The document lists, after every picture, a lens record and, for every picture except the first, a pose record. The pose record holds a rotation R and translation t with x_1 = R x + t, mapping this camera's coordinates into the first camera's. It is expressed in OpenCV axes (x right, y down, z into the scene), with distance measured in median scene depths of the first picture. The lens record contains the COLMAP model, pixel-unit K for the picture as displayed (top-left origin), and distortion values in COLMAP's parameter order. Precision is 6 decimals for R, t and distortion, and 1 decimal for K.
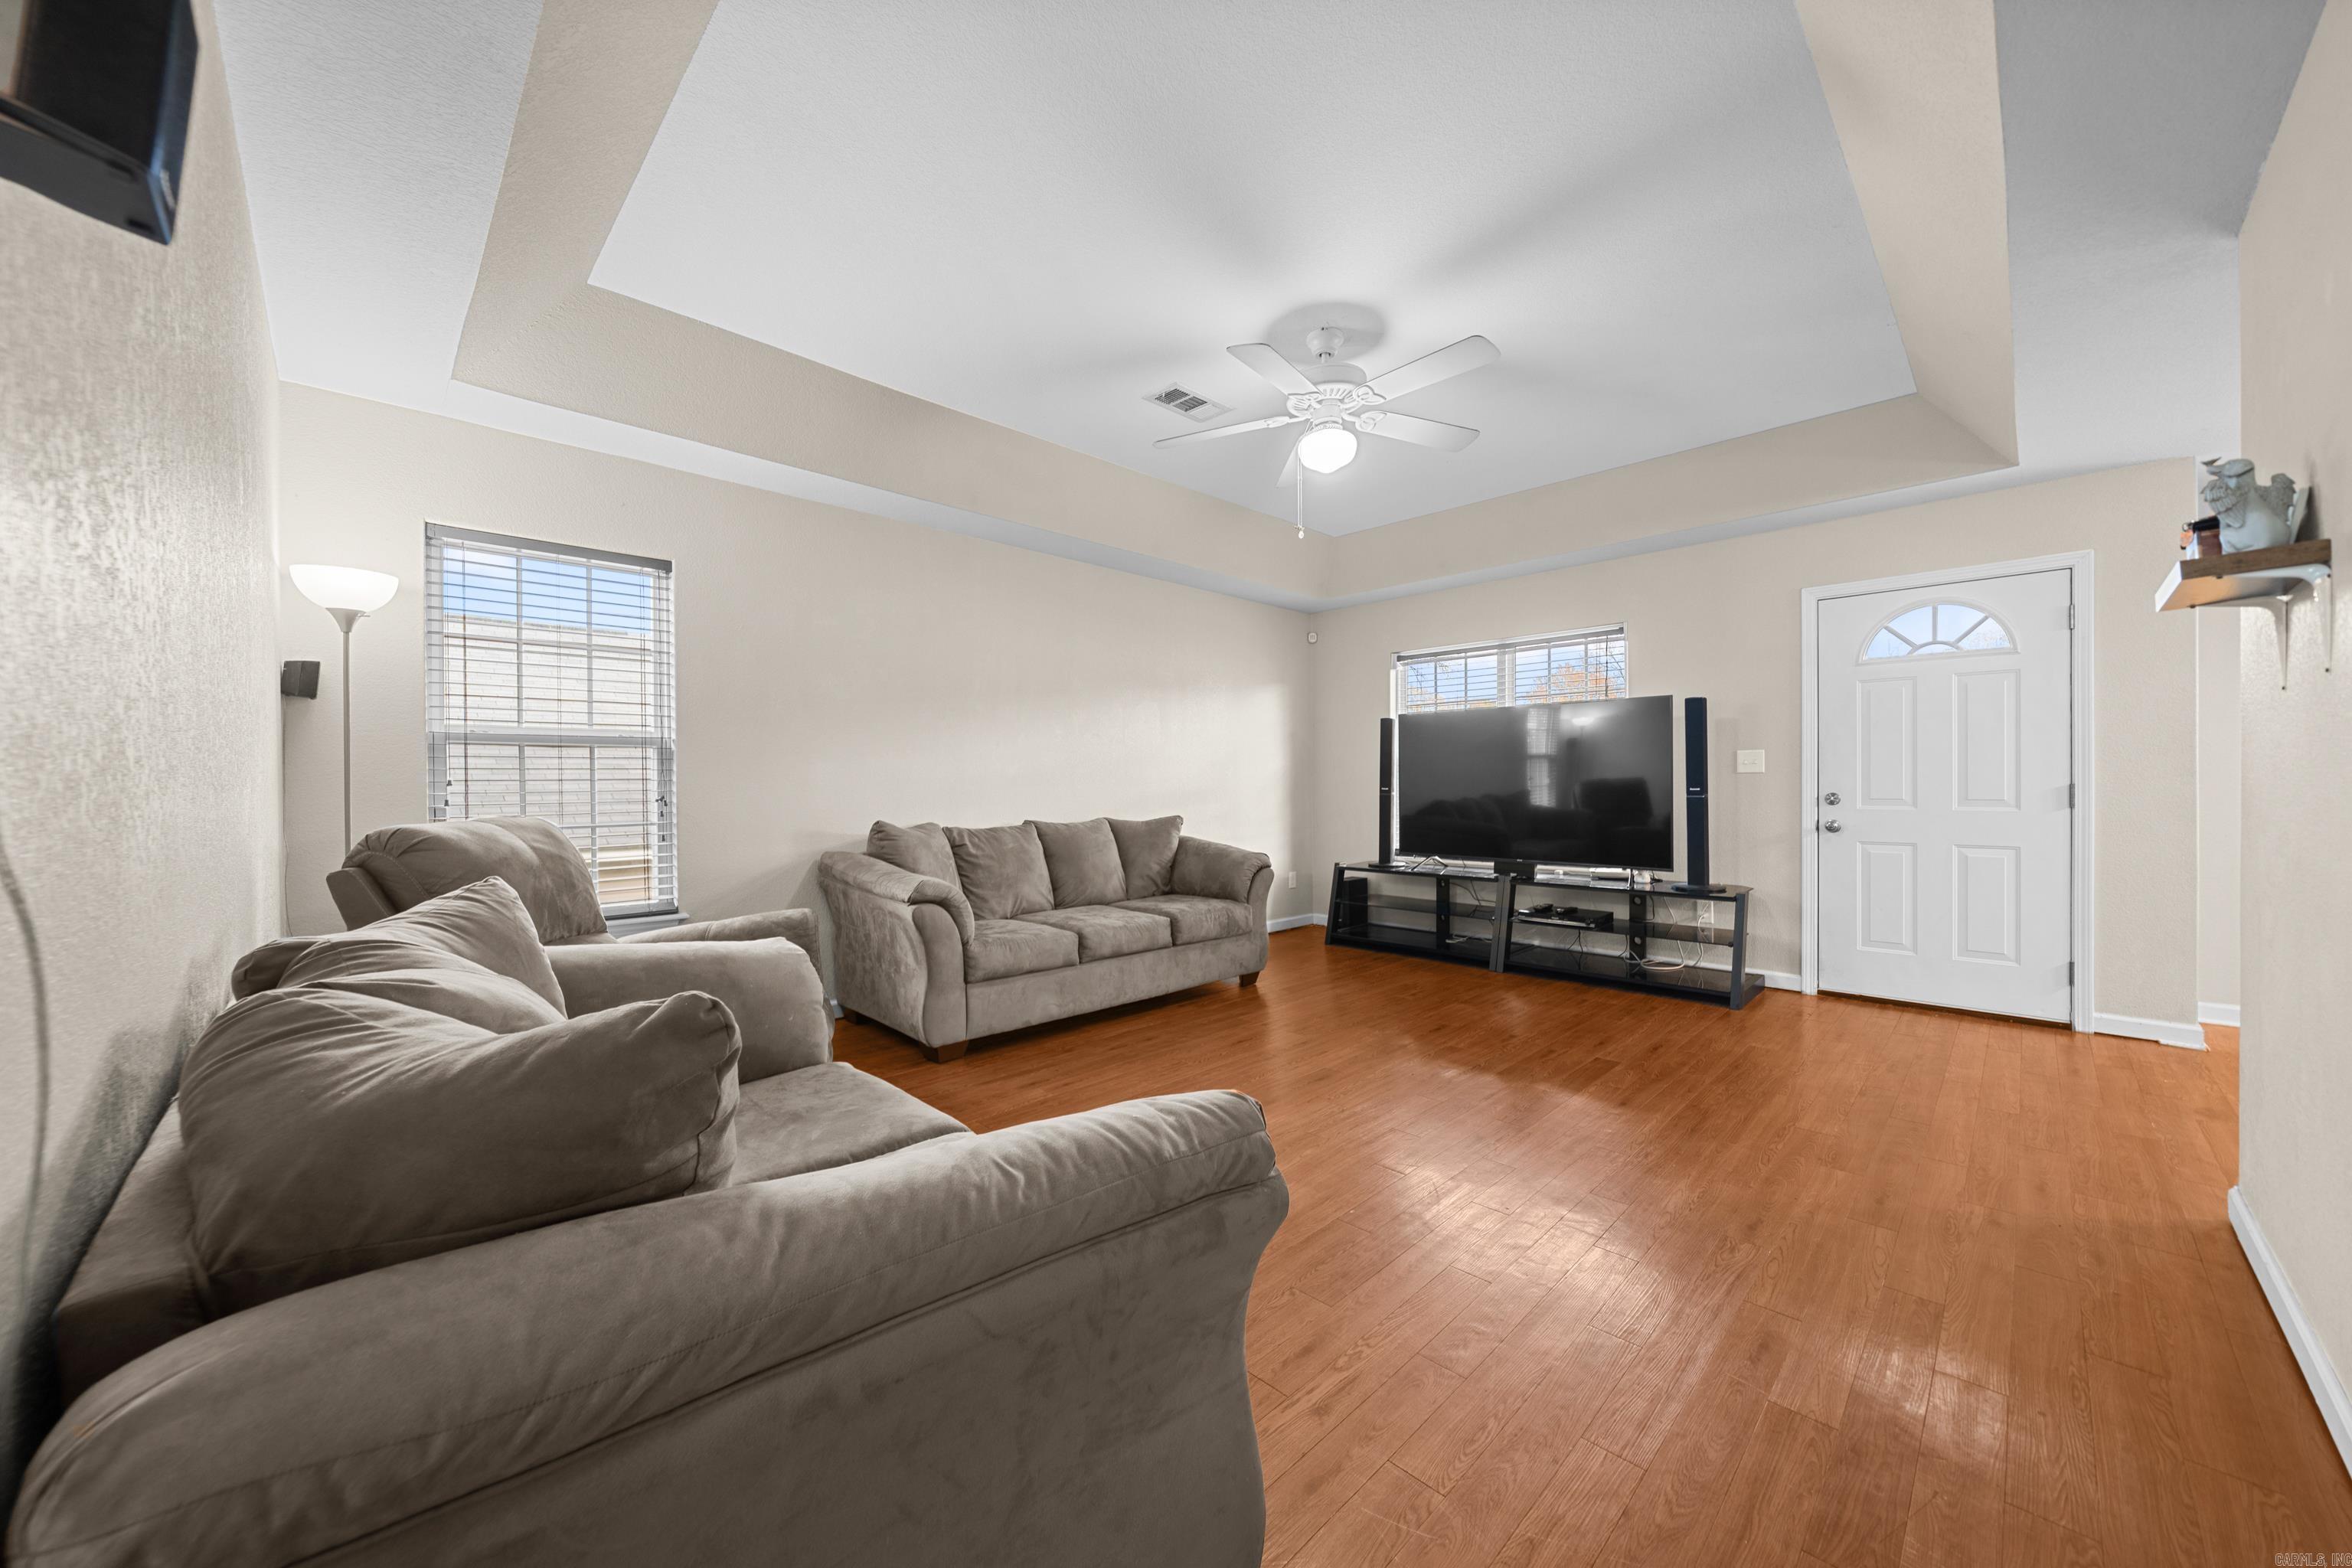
lens RADIAL K [[849.5, 0, 1171.6], [0, 849.5, 792.8], [0, 0, 1]] dist [-0.002404, -0.000164]
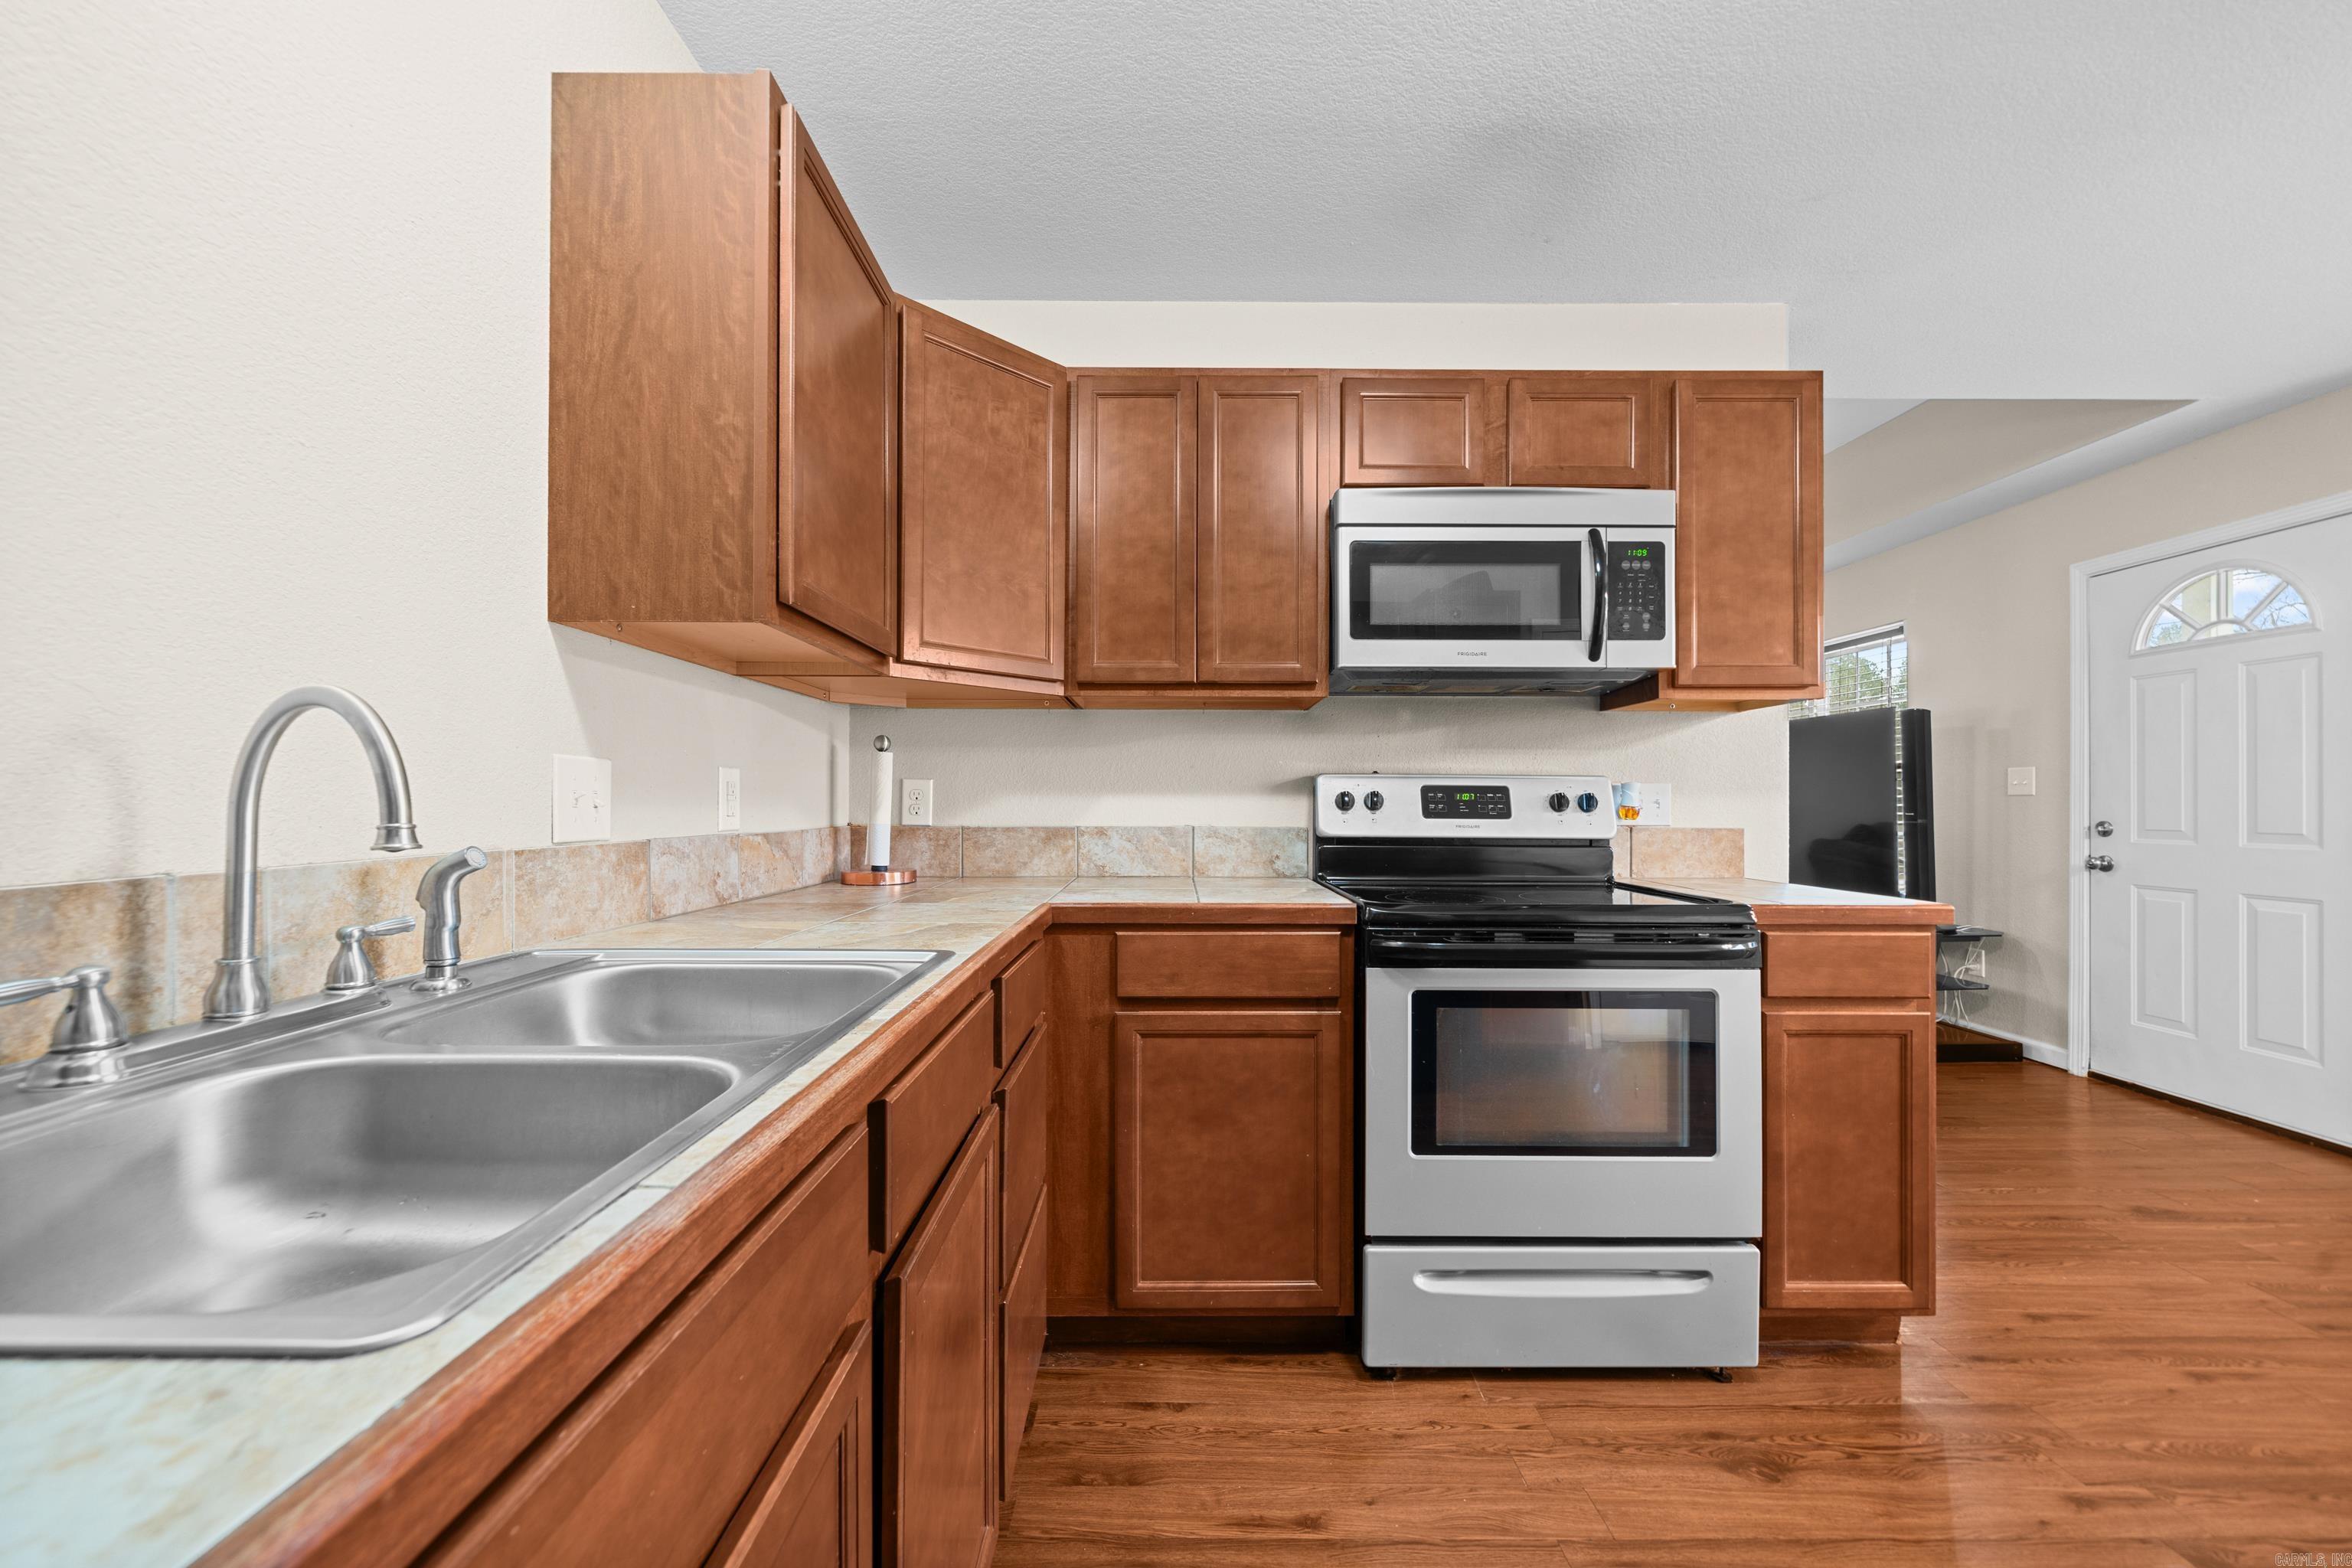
lens RADIAL K [[893.4, 0, 1182.2], [0, 893.4, 798.3], [0, 0, 1]] dist [-0.001679, 0.000220]
pose [[0.715518, 0.003036, -0.698588, 0.760144], [-0.012124, 0.999894, -0.008072, -0.004237], [0.698489, 0.014246, 0.715479, -0.191682]]
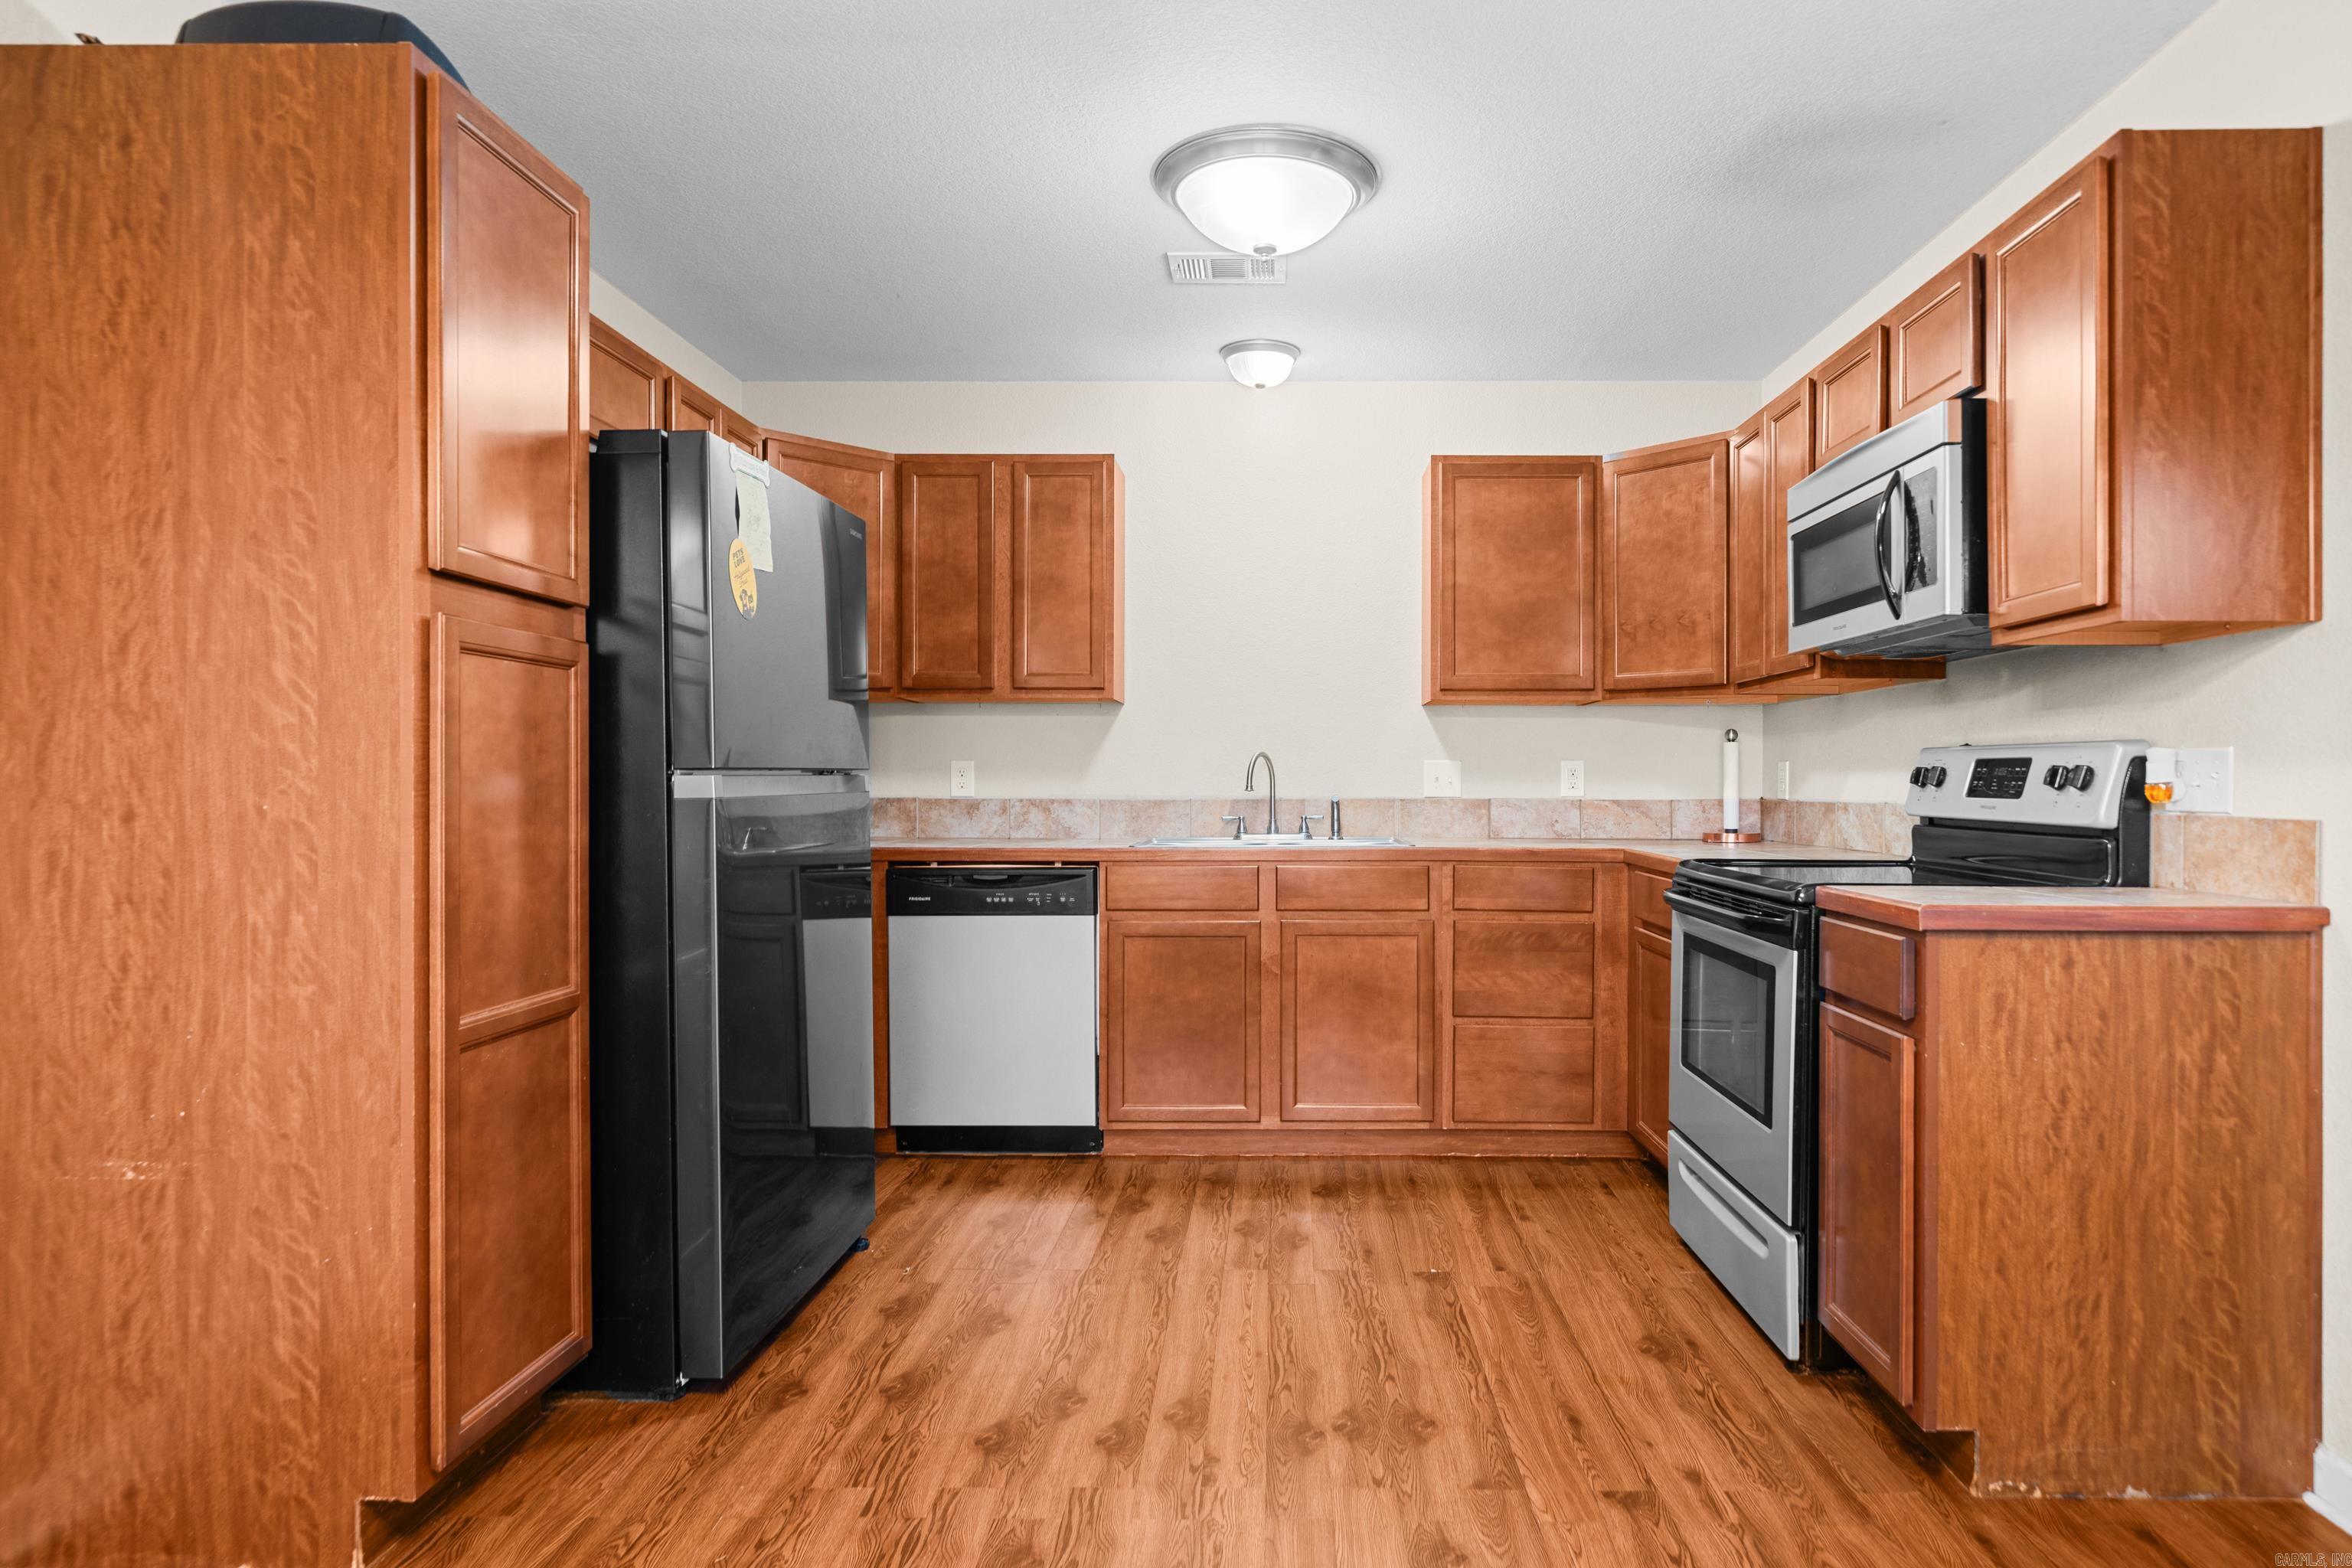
lens RADIAL K [[1318.0, 0, 1280.5], [0, 1318.0, 781.2], [0, 0, 1]] dist [0.002371, 0.001162]
pose [[-0.700716, 0.002868, -0.713435, 1.225178], [-0.005377, 0.999942, 0.009301, -0.010992], [0.713420, 0.010354, -0.700660, 0.514421]]
